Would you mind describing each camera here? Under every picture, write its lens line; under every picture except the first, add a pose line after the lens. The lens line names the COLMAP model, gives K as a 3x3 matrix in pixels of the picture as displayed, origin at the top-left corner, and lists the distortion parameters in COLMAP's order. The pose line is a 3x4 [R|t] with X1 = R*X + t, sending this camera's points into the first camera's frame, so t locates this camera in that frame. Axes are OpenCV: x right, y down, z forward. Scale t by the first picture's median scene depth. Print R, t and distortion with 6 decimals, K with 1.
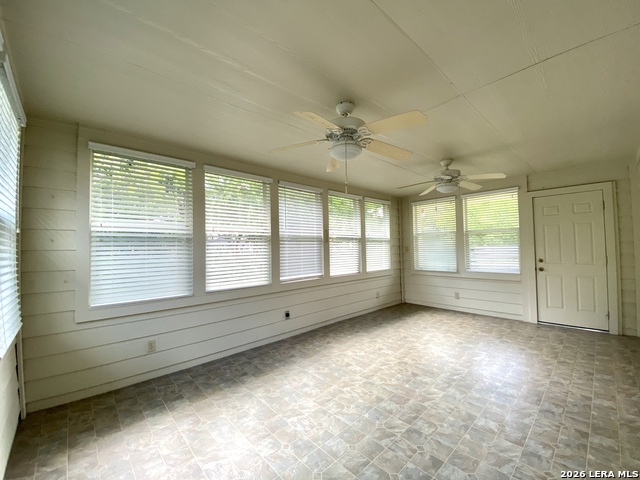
lens RADIAL K [[258.6, 0, 320.0], [0, 258.6, 240.0], [0, 0, 1]] dist [0.026216, -0.022039]
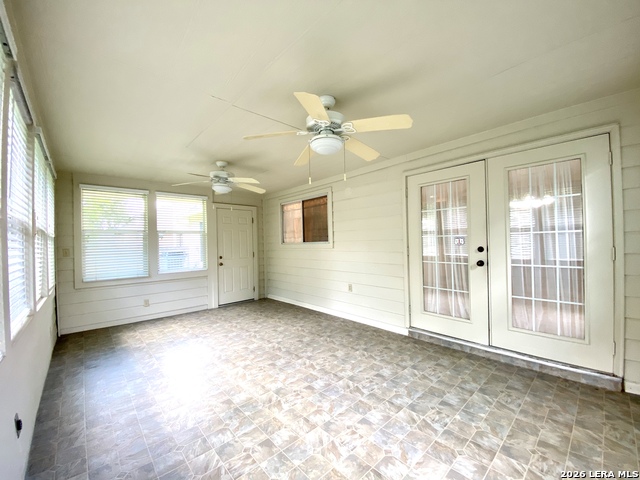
lens RADIAL K [[257.4, 0, 320.1], [0, 257.4, 230.8], [0, 0, 1]] dist [0.000473, 0.000014]
pose [[0.013000, 0.069615, 0.997489, -0.433620], [-0.004043, 0.997569, -0.069568, 0.034303], [-0.999907, -0.003128, 0.013250, 0.495978]]
